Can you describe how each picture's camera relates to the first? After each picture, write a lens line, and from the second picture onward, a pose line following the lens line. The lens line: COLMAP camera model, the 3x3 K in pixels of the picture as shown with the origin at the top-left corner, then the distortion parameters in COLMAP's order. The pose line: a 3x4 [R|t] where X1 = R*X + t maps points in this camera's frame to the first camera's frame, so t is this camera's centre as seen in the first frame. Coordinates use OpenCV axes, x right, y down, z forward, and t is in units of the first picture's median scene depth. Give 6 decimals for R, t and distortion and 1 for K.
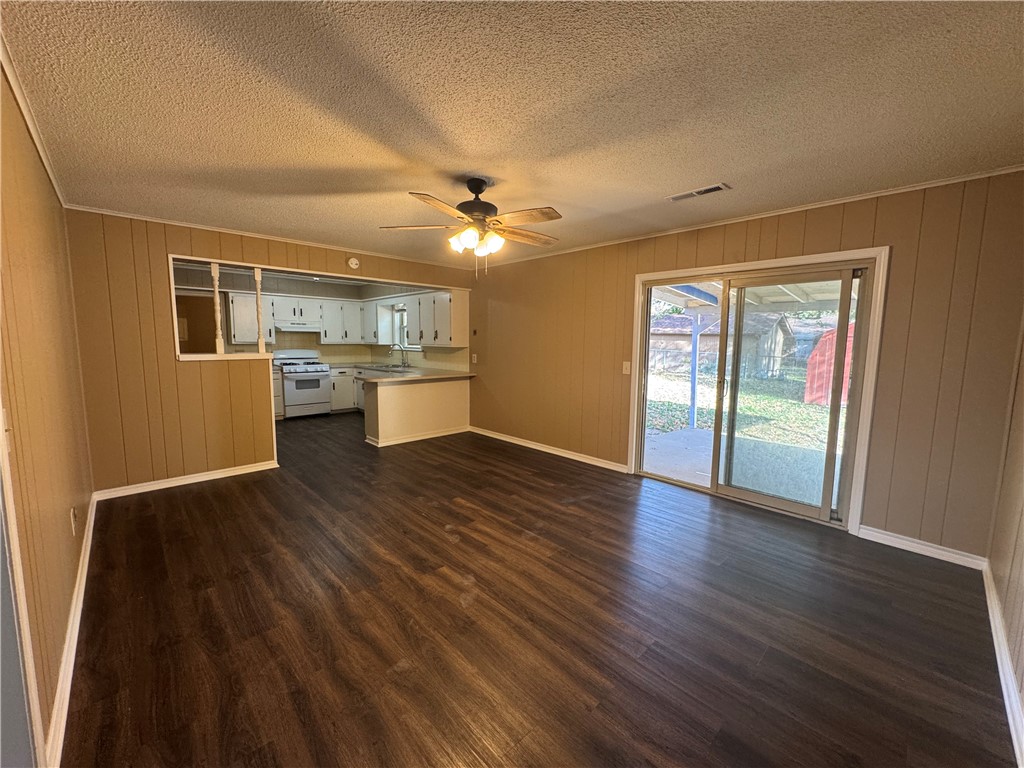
lens RADIAL K [[408.7, 0, 511.0], [0, 408.7, 384.6], [0, 0, 1]] dist [-0.002351, -0.000013]
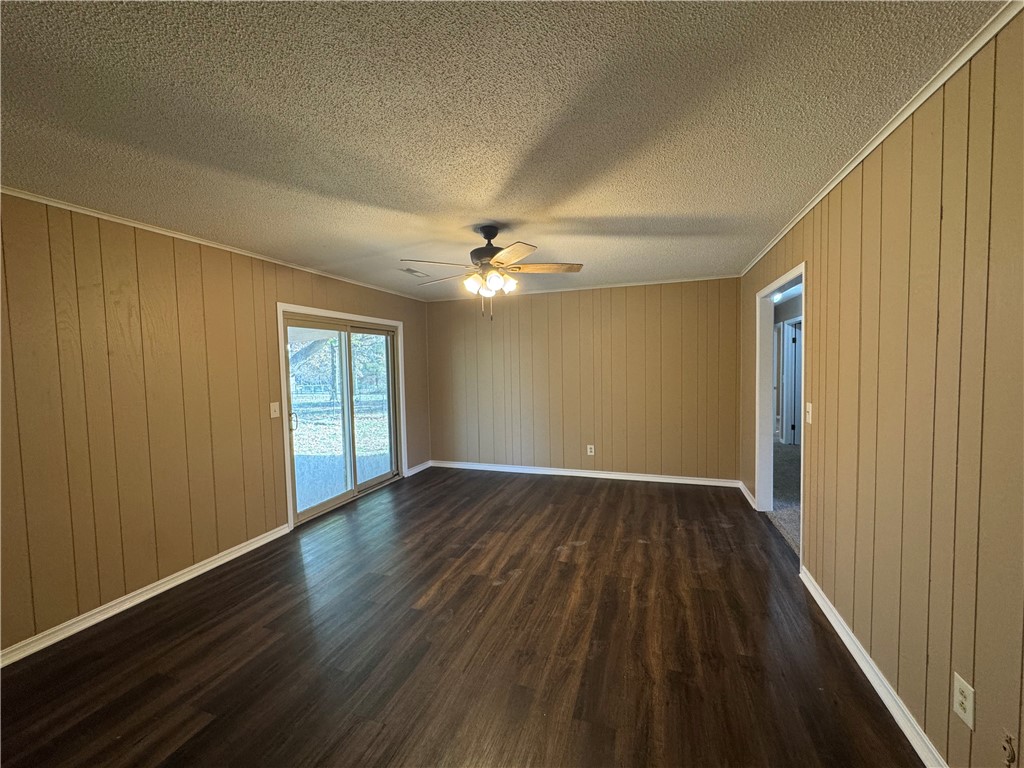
lens RADIAL K [[408.7, 0, 511.0], [0, 408.7, 384.6], [0, 0, 1]] dist [-0.002351, -0.000013]
pose [[-0.455179, -0.046396, 0.889190, -0.842997], [0.113177, 0.987527, 0.109462, -0.159921], [-0.883178, 0.150461, -0.444251, 1.162108]]
